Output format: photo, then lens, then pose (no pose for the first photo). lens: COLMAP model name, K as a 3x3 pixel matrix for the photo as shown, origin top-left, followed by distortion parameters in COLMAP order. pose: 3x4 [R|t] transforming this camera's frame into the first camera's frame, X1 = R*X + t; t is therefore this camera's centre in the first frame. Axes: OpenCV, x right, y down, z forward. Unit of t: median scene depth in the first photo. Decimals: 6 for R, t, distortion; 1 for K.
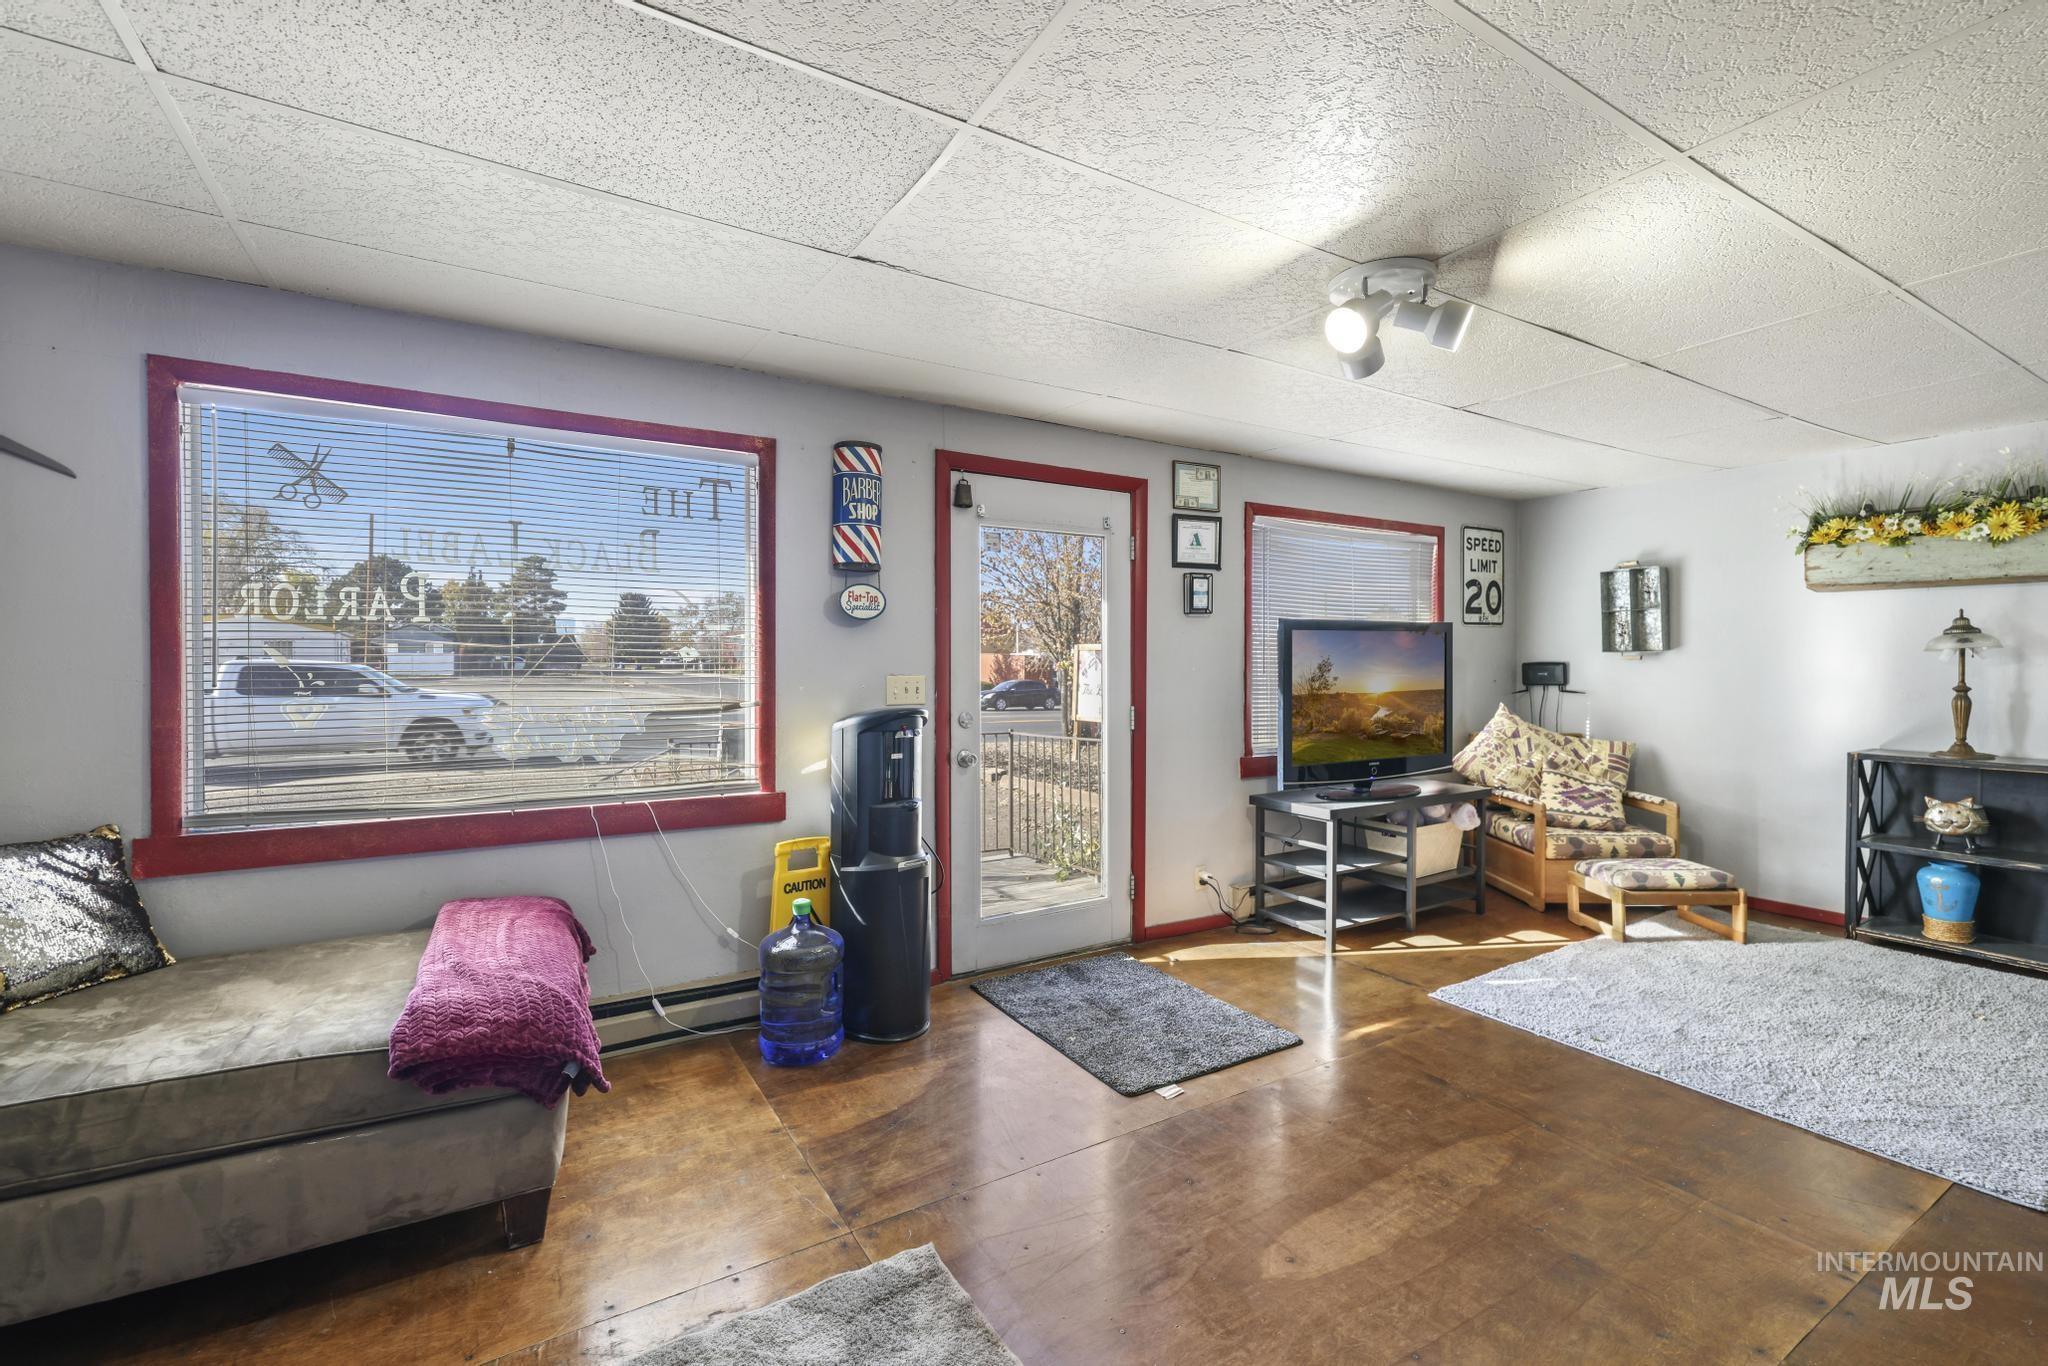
lens RADIAL K [[865.8, 0, 1024.0], [0, 865.8, 683.0], [0, 0, 1]] dist [-0.001381, -0.000153]
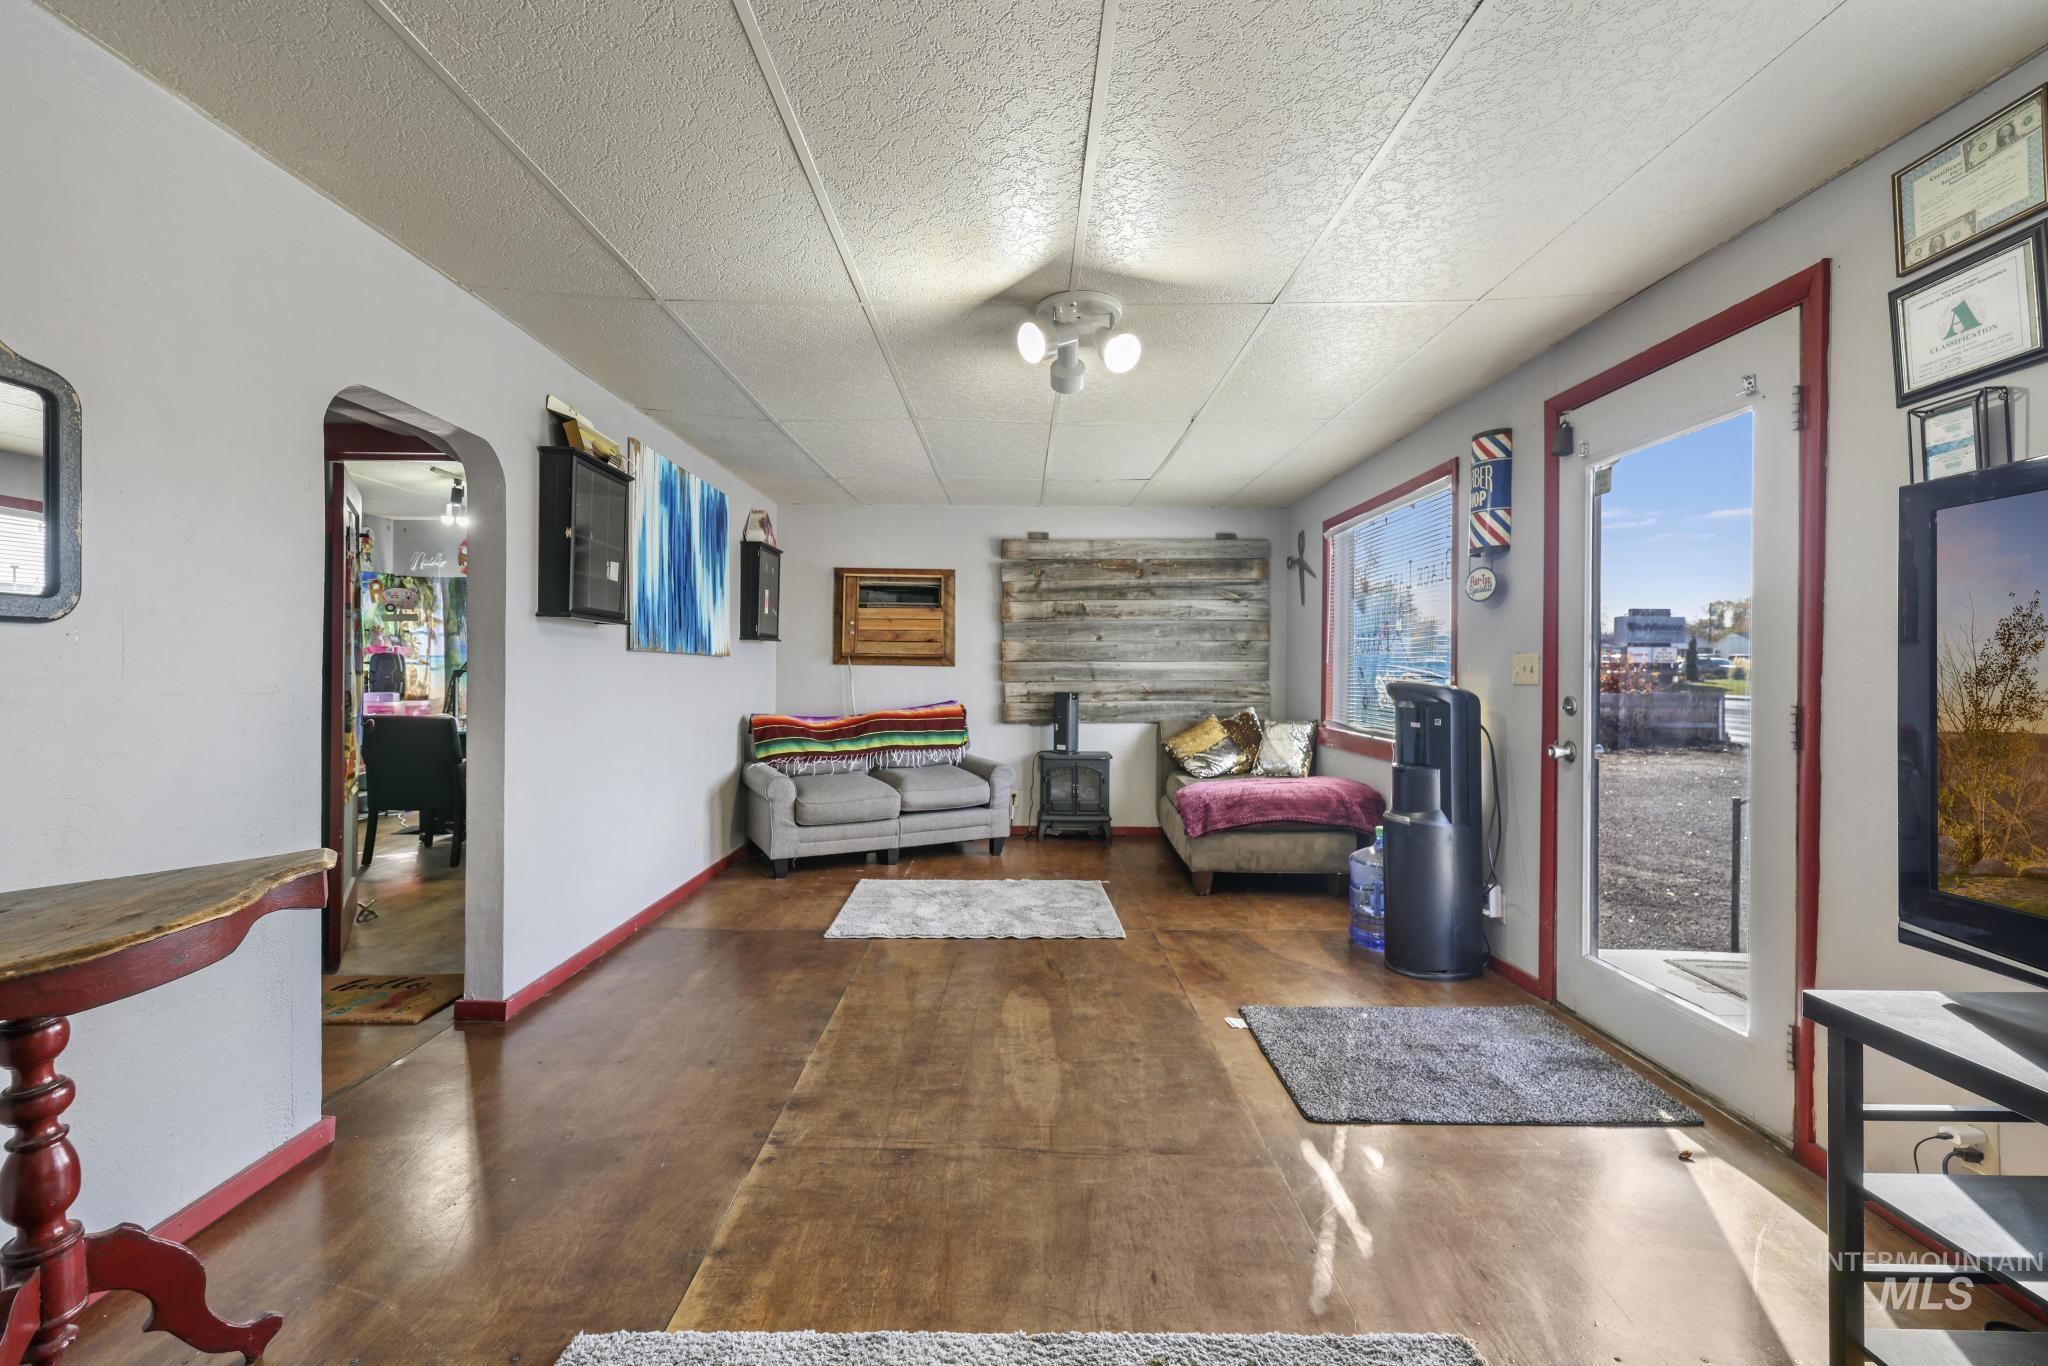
lens RADIAL K [[895.6, 0, 1001.8], [0, 895.6, 667.9], [0, 0, 1]] dist [-0.030756, 0.000427]
pose [[-0.550010, 0.004783, -0.835144, 0.971626], [-0.006402, 0.999930, 0.009943, 0.000955], [0.835133, 0.010816, -0.549941, 1.032286]]
